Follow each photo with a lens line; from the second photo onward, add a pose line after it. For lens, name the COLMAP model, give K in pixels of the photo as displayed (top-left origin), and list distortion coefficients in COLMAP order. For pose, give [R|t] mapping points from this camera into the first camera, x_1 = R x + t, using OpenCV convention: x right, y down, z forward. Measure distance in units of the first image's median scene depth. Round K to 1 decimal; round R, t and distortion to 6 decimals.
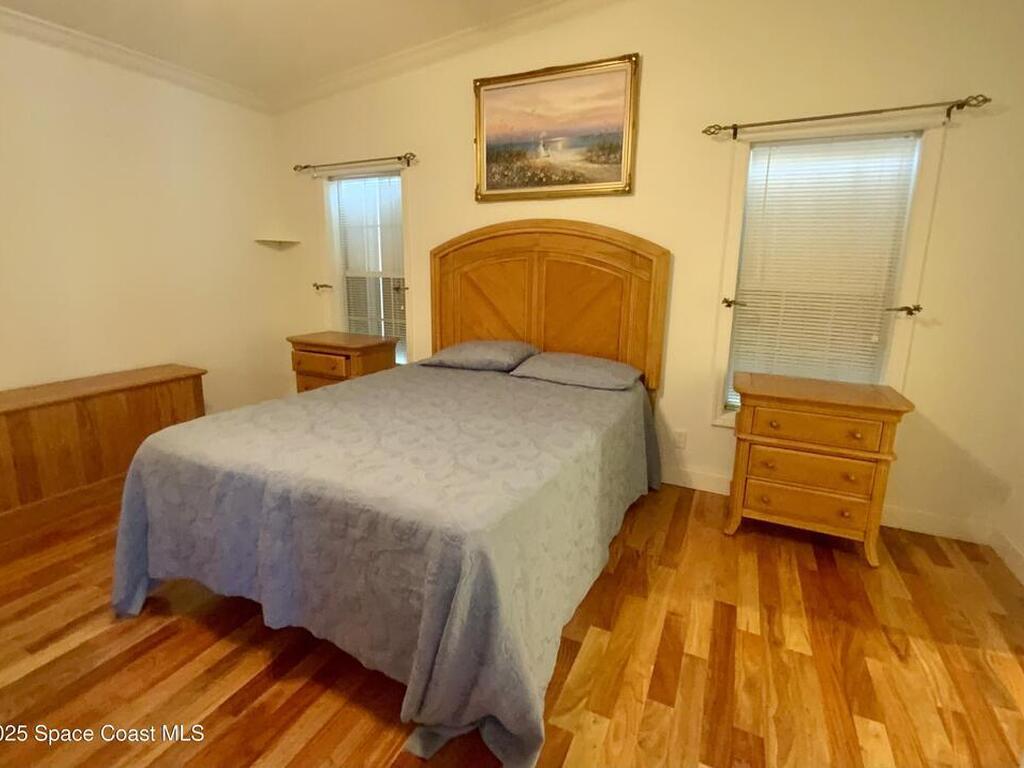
lens RADIAL K [[465.4, 0, 519.0], [0, 465.4, 384.4], [0, 0, 1]] dist [-0.020141, -0.000367]
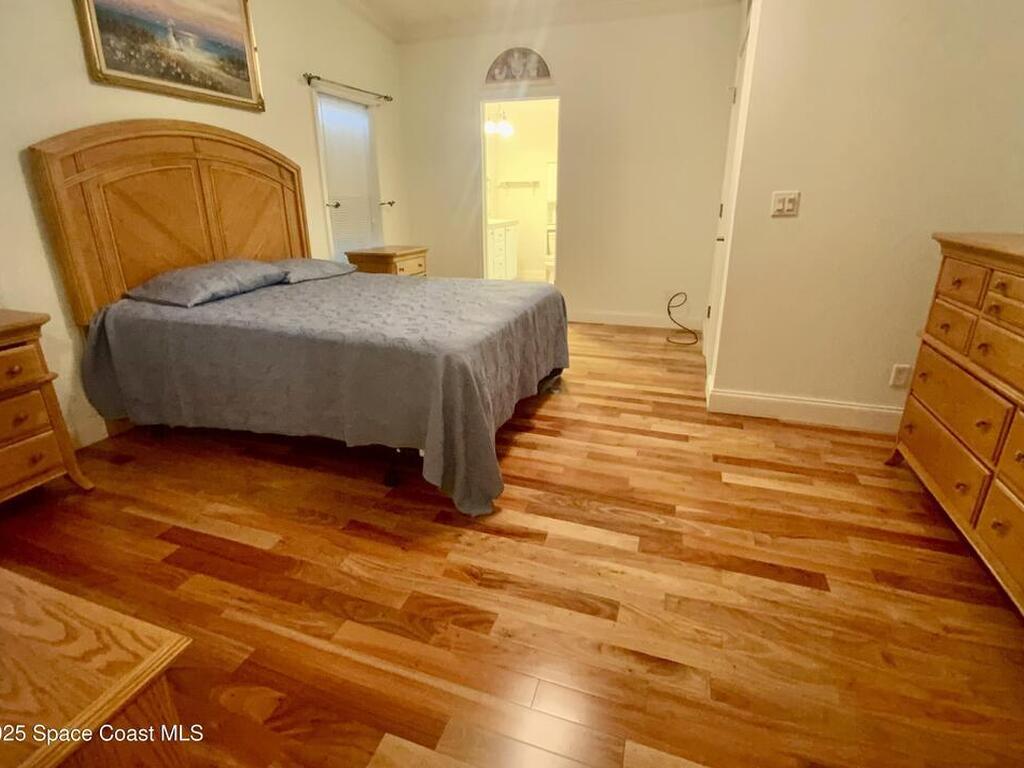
lens RADIAL K [[483.2, 0, 513.0], [0, 483.2, 362.6], [0, 0, 1]] dist [-0.000621, -0.011670]
pose [[-0.100110, -0.348598, 0.931911, -1.096907], [0.204220, 0.909476, 0.362144, -0.144172], [-0.973793, 0.226569, -0.019857, 0.529742]]
